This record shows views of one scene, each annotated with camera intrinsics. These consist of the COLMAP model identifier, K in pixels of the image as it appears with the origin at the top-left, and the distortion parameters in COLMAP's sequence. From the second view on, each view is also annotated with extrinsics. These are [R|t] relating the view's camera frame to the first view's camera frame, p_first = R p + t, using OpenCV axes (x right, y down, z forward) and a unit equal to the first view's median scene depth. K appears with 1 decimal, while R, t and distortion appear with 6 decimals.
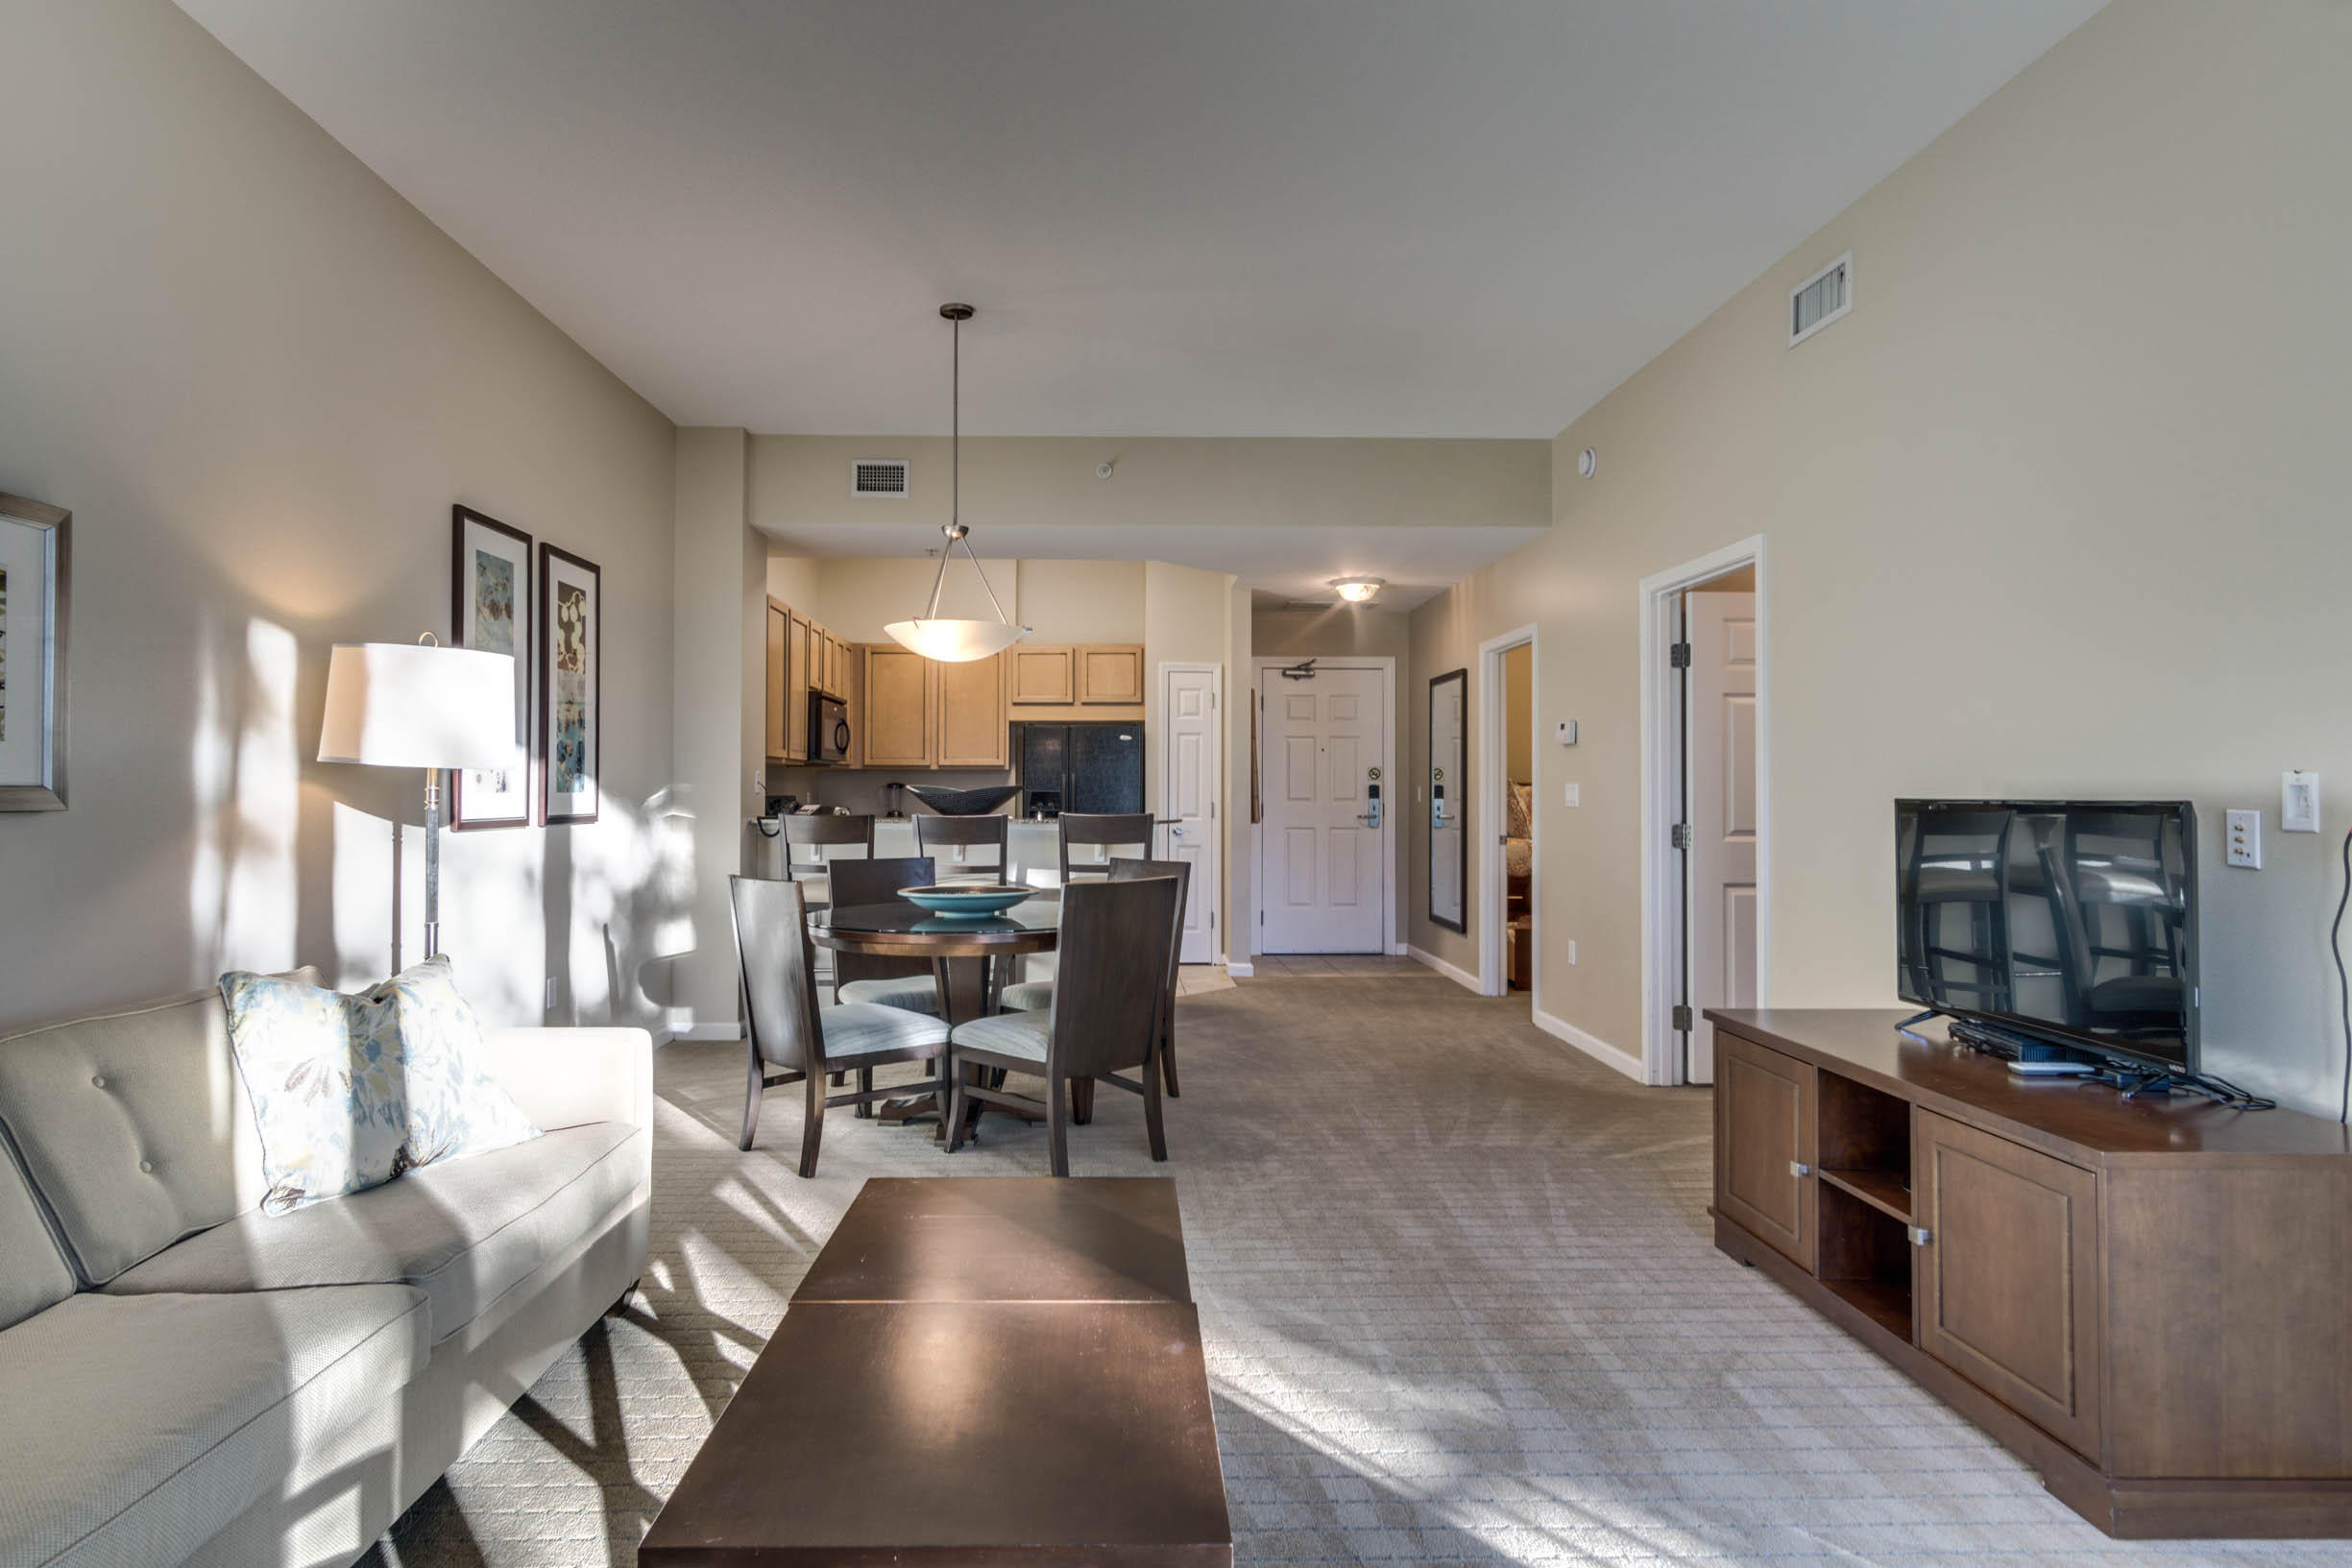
lens RADIAL K [[1212.6, 0, 1199.0], [0, 1212.6, 770.7], [0, 0, 1]] dist [0.003478, 0.002515]
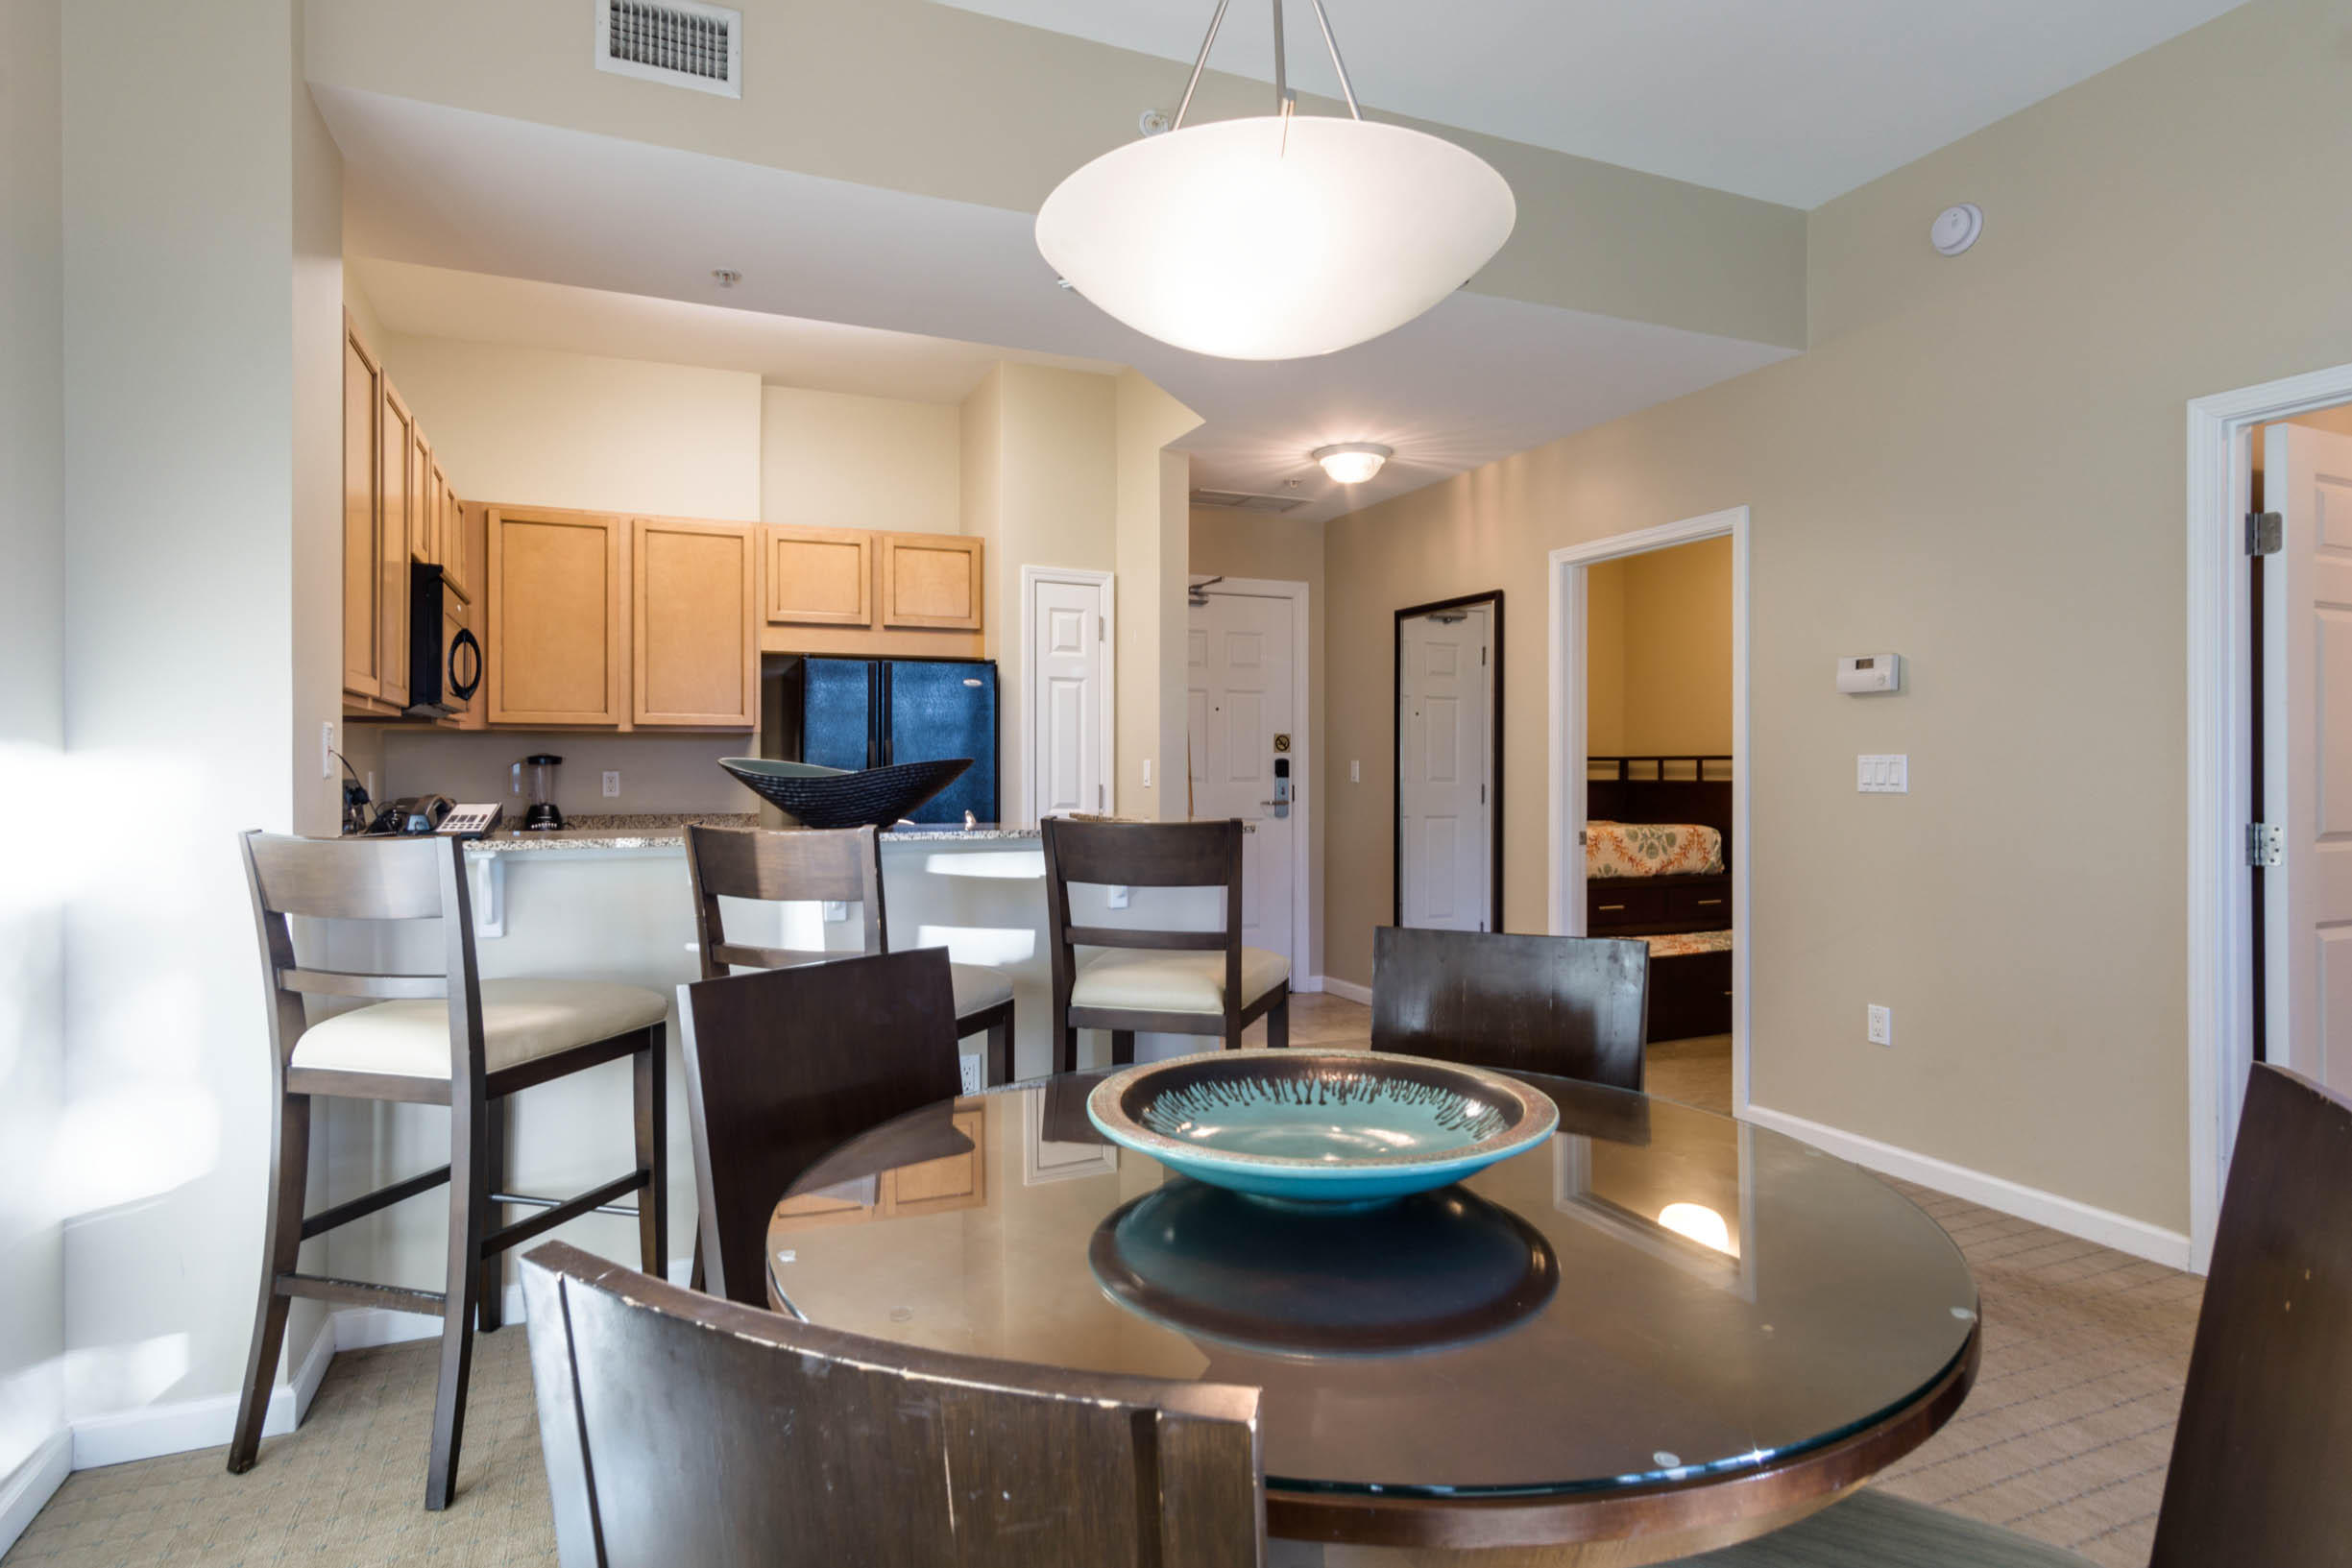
lens RADIAL K [[1212.6, 0, 1199.0], [0, 1212.6, 770.7], [0, 0, 1]] dist [0.003478, 0.002515]
pose [[0.936092, -0.003276, 0.351739, -0.169286], [-0.003867, 0.999800, 0.019605, 0.005300], [-0.351733, -0.019712, 0.935893, 0.373442]]
